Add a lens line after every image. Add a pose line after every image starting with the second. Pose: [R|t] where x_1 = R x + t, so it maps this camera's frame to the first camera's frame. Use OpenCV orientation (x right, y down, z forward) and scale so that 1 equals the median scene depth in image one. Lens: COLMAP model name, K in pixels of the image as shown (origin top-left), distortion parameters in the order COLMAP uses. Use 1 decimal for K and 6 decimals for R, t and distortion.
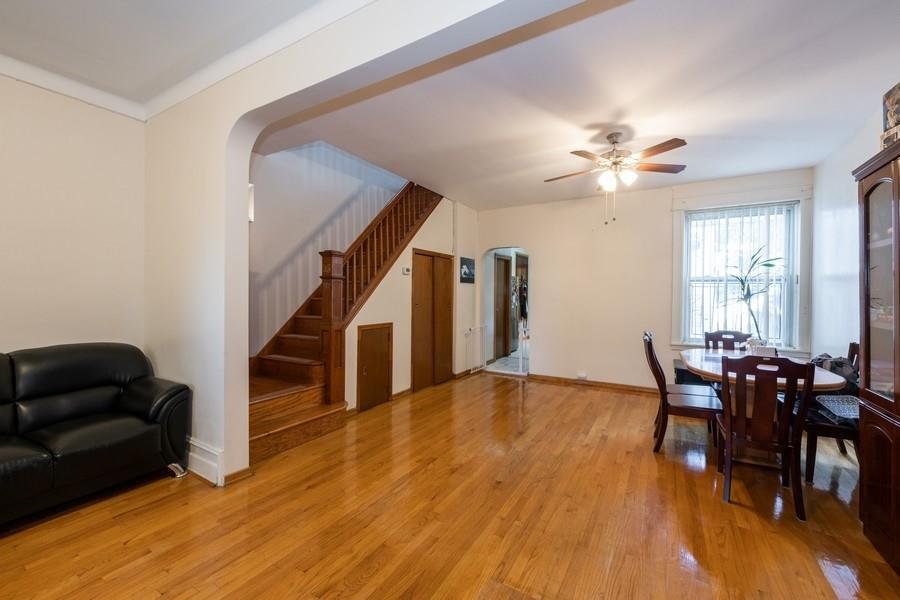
lens RADIAL K [[363.9, 0, 450.0], [0, 363.9, 300.0], [0, 0, 1]] dist [0.002784, -0.003450]
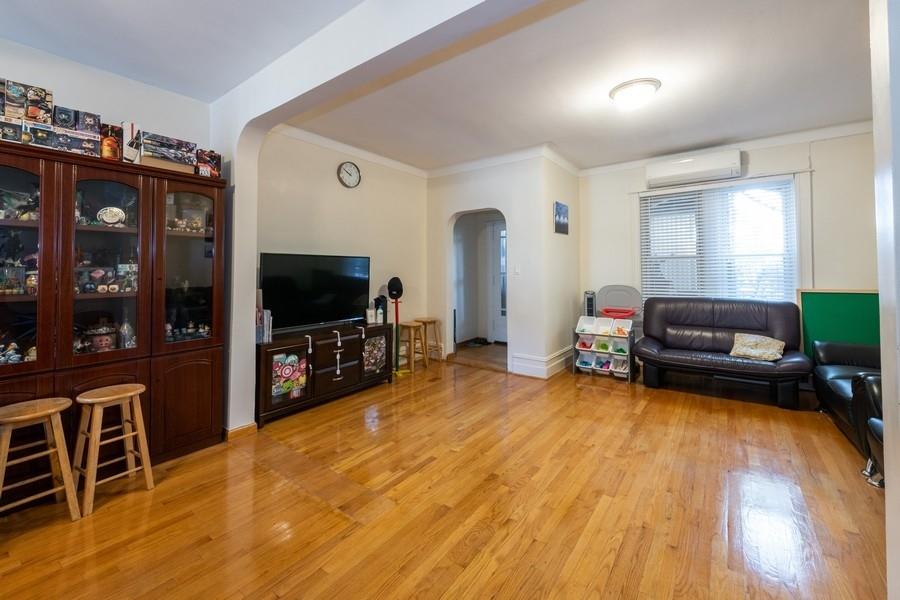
lens RADIAL K [[366.7, 0, 438.1], [0, 366.7, 262.5], [0, 0, 1]] dist [0.003071, -0.000307]
pose [[-0.993238, 0.003872, 0.116030, -0.196057], [0.000877, 0.999665, -0.025854, -0.017488], [-0.116091, -0.025577, -0.992909, 1.638661]]
